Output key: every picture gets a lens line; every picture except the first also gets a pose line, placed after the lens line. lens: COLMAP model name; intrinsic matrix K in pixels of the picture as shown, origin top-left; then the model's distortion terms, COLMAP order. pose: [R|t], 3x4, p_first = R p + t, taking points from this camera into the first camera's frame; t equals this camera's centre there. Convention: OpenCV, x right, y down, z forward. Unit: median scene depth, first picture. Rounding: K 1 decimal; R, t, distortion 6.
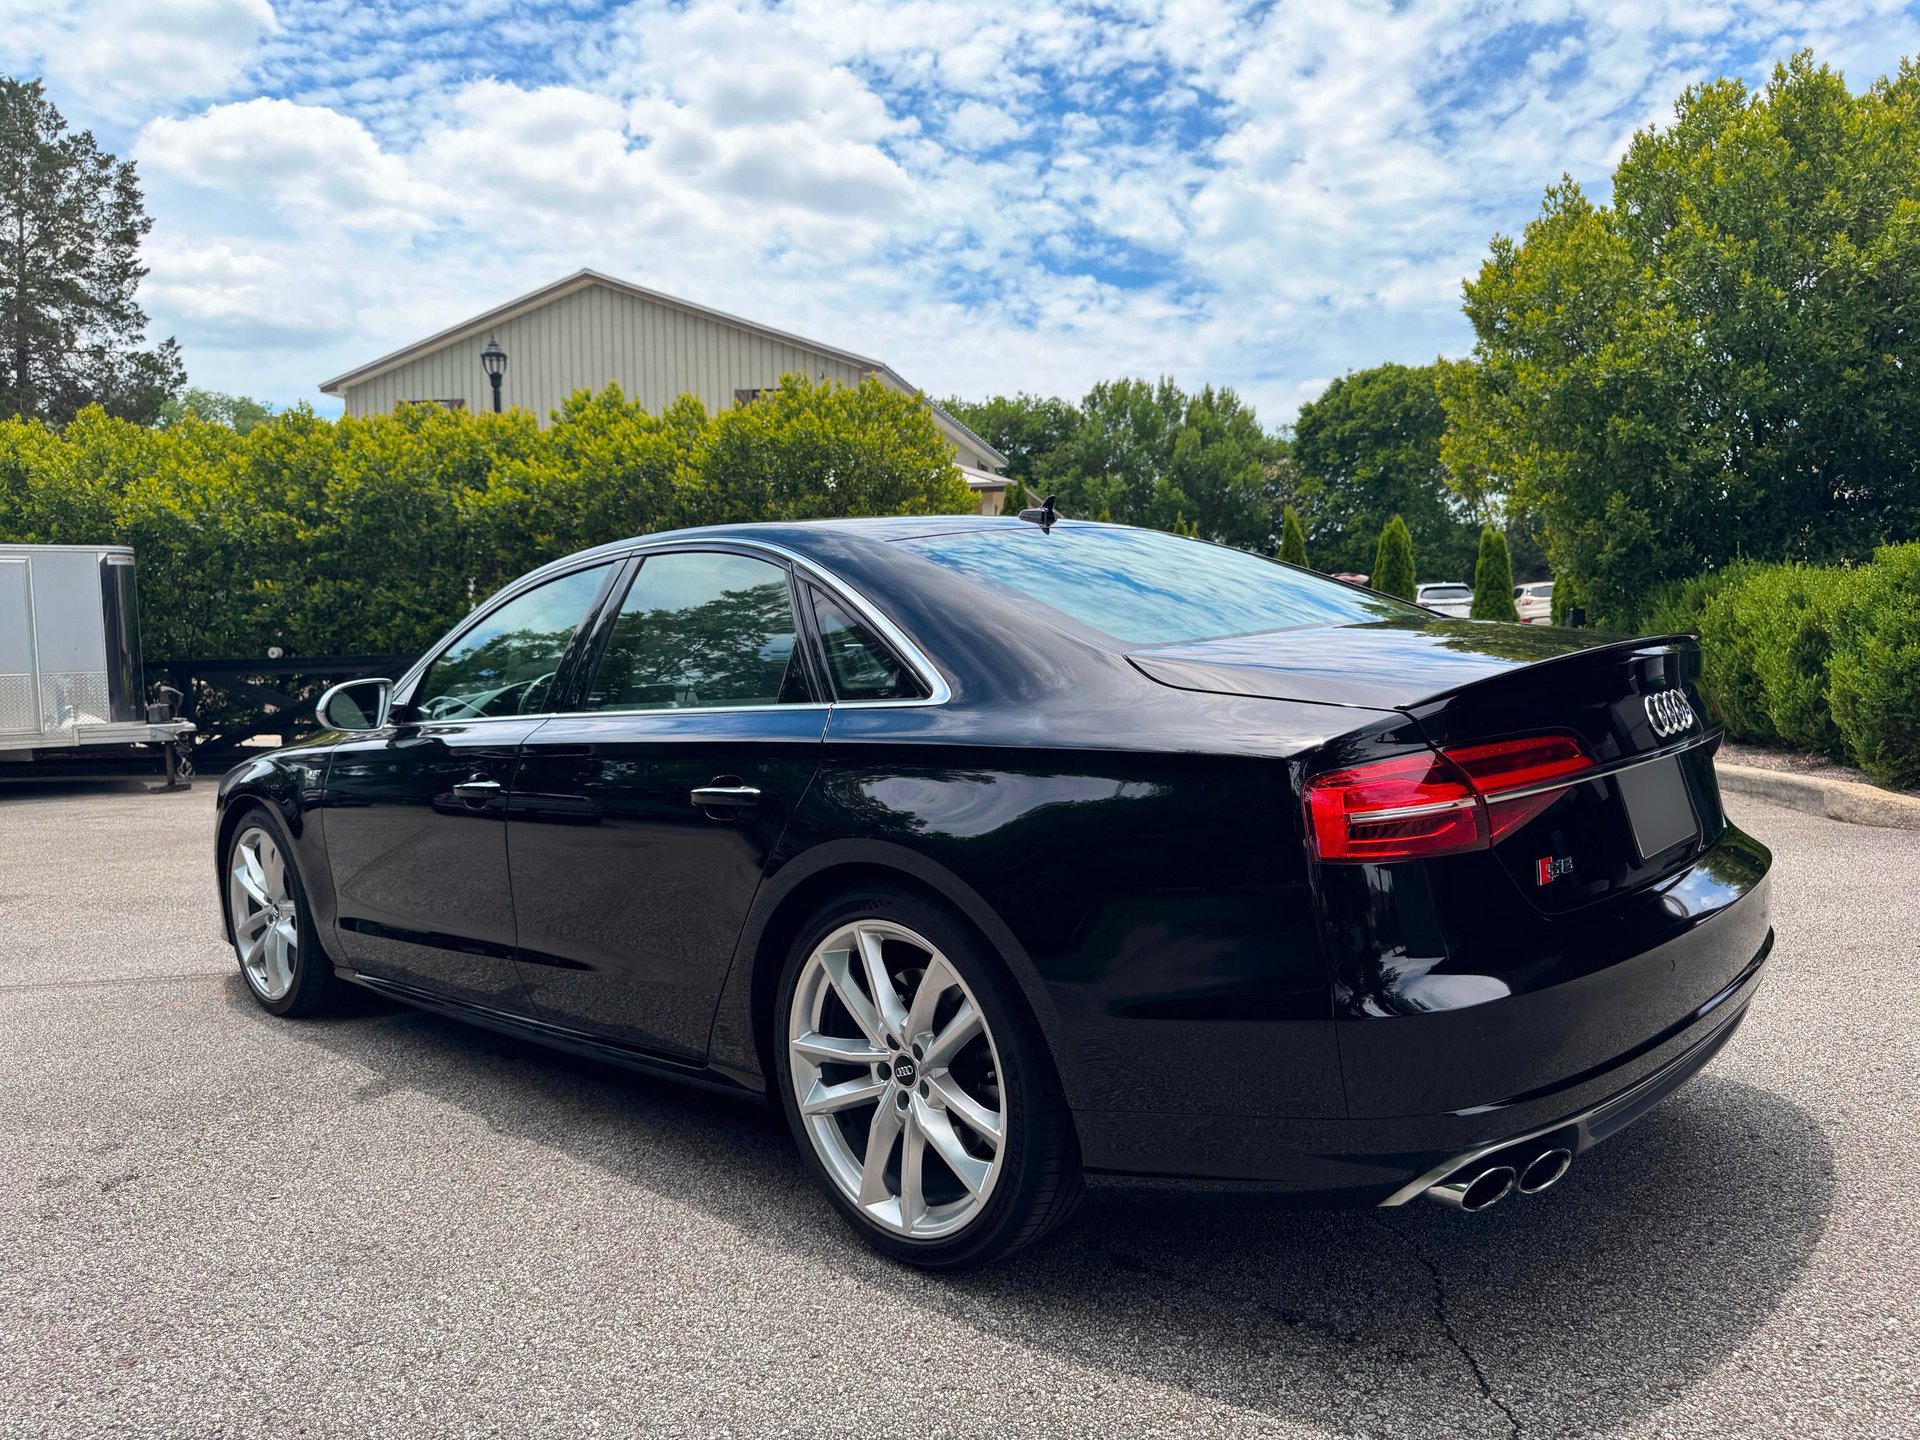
lens RADIAL K [[1373.1, 0, 957.3], [0, 1373.1, 722.2], [0, 0, 1]] dist [0.018731, -0.023817]
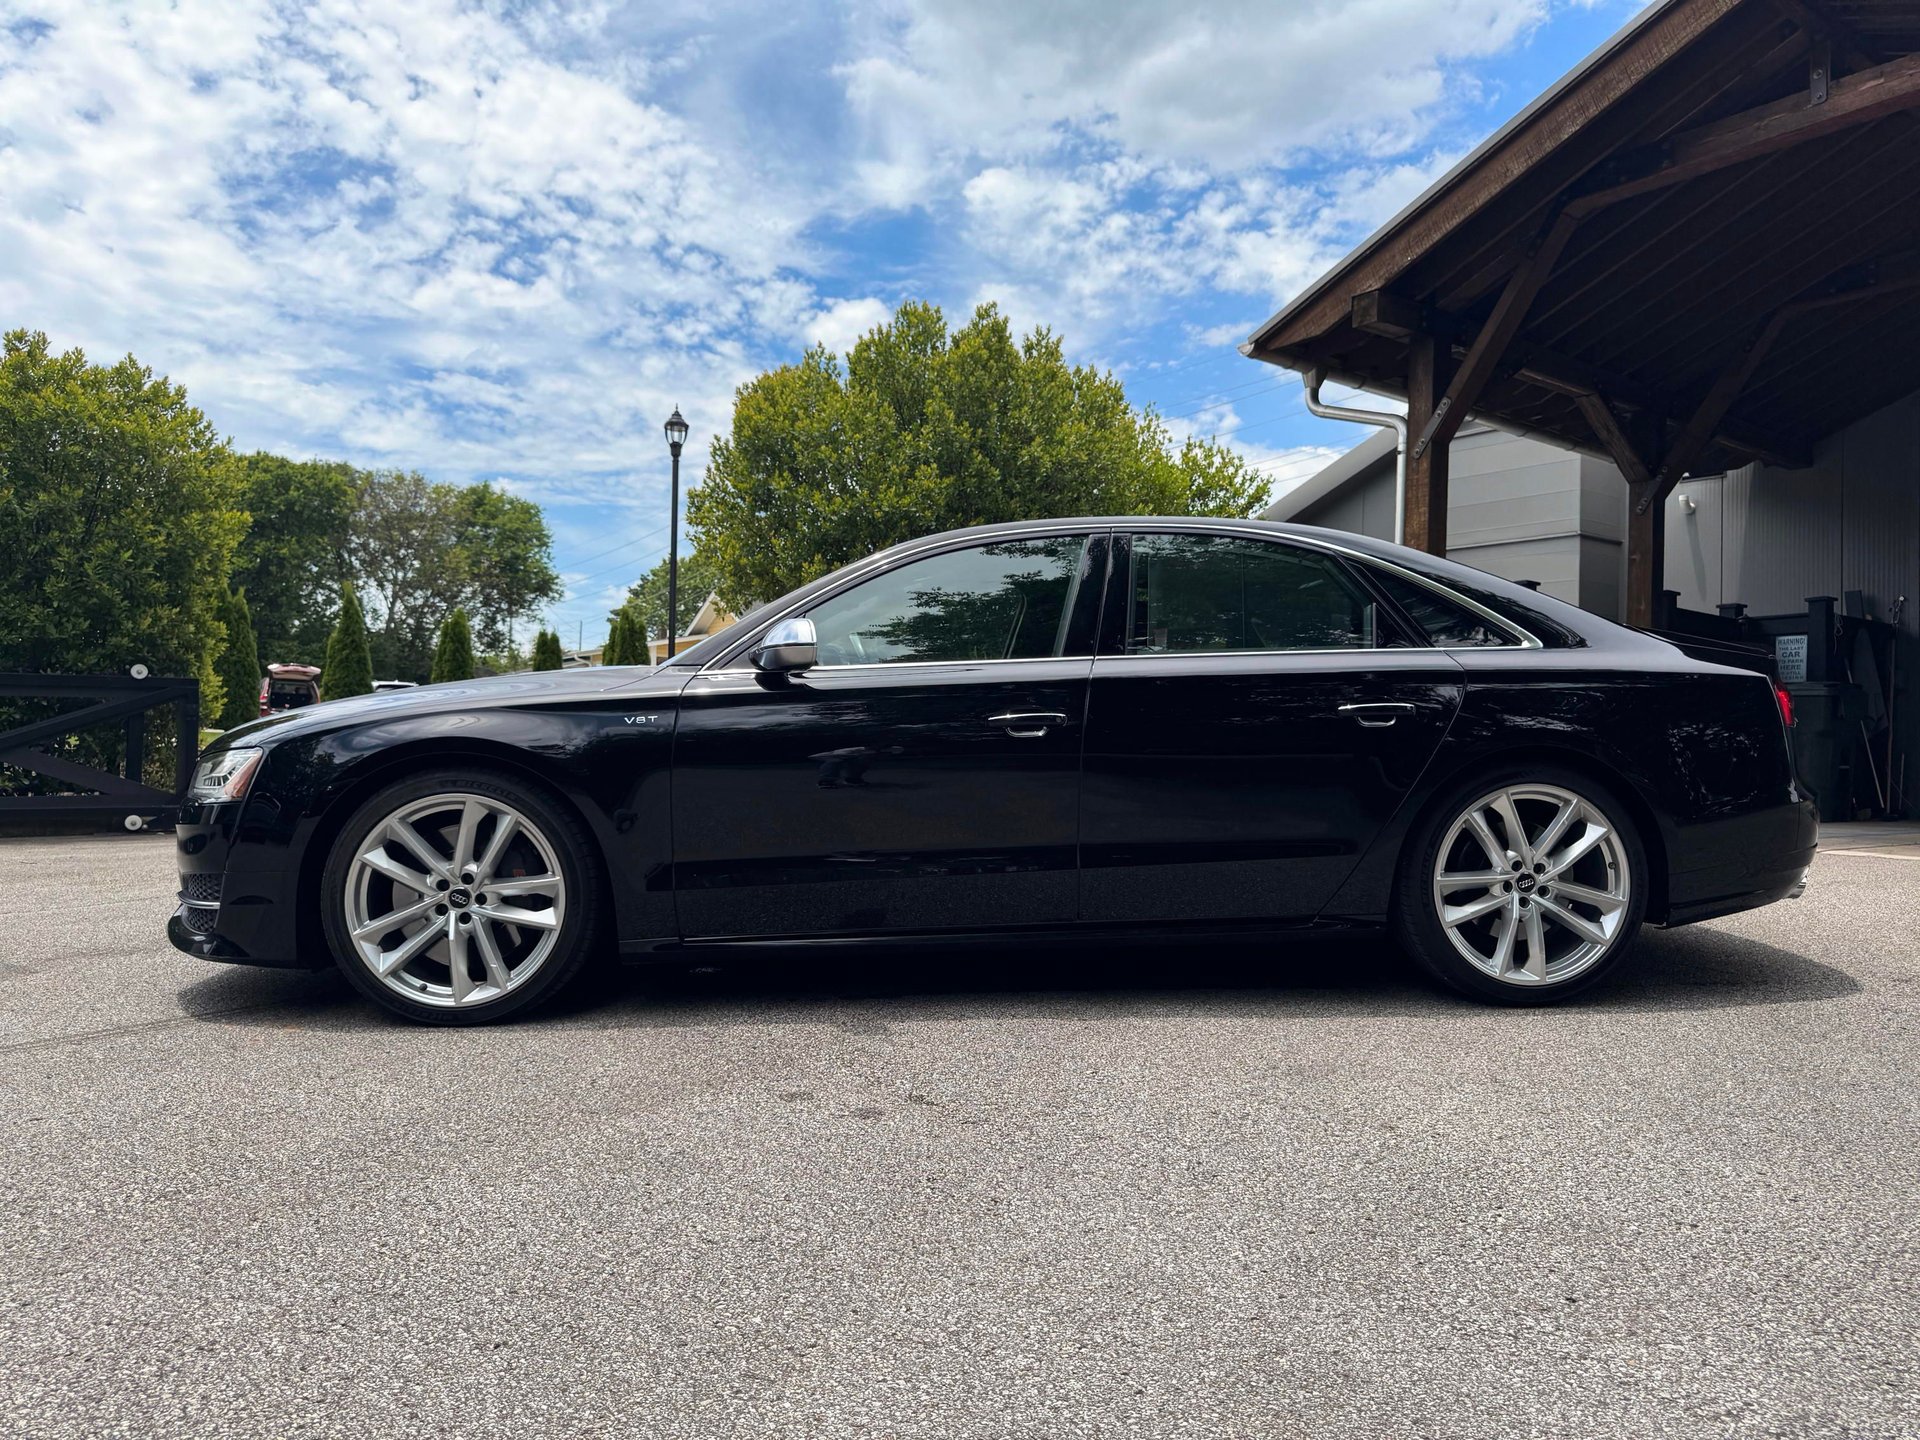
lens RADIAL K [[1373.1, 0, 954.5], [0, 1373.1, 725.3], [0, 0, 1]] dist [0.018731, -0.023817]
pose [[0.677855, 0.046341, 0.733733, -0.789596], [0.013518, 0.997057, -0.075461, 0.089599], [-0.735071, 0.061070, 0.675234, 0.201171]]
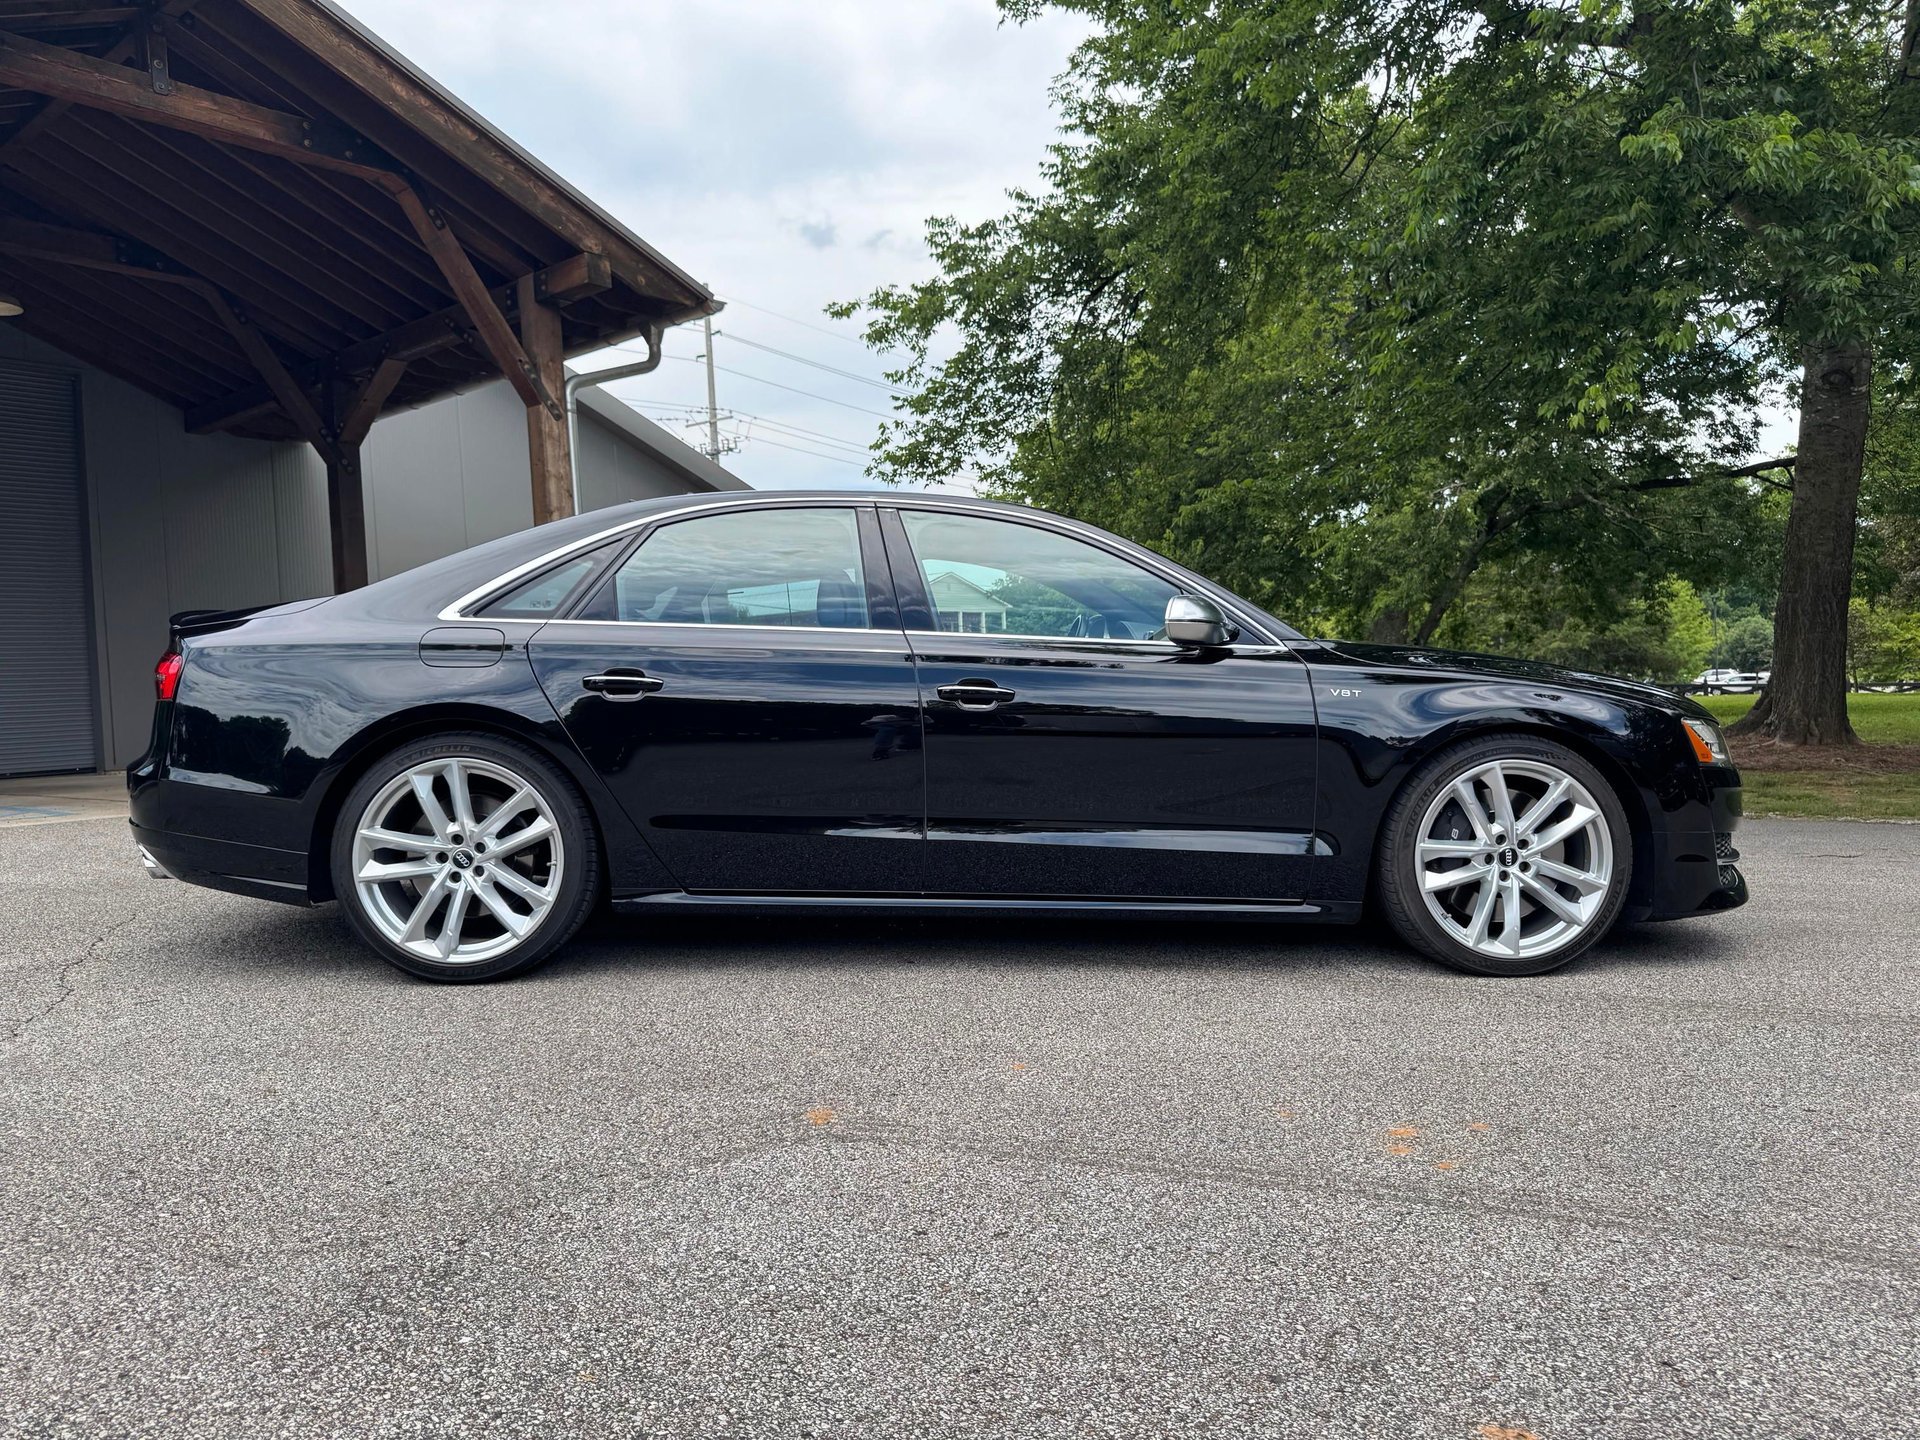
lens RADIAL K [[1373.1, 0, 980.2], [0, 1373.1, 706.3], [0, 0, 1]] dist [0.018731, -0.023817]
pose [[-0.882503, 0.040672, 0.468545, -0.607613], [0.078397, 0.995037, 0.061288, -0.015231], [-0.463726, 0.090819, -0.881311, 1.428378]]
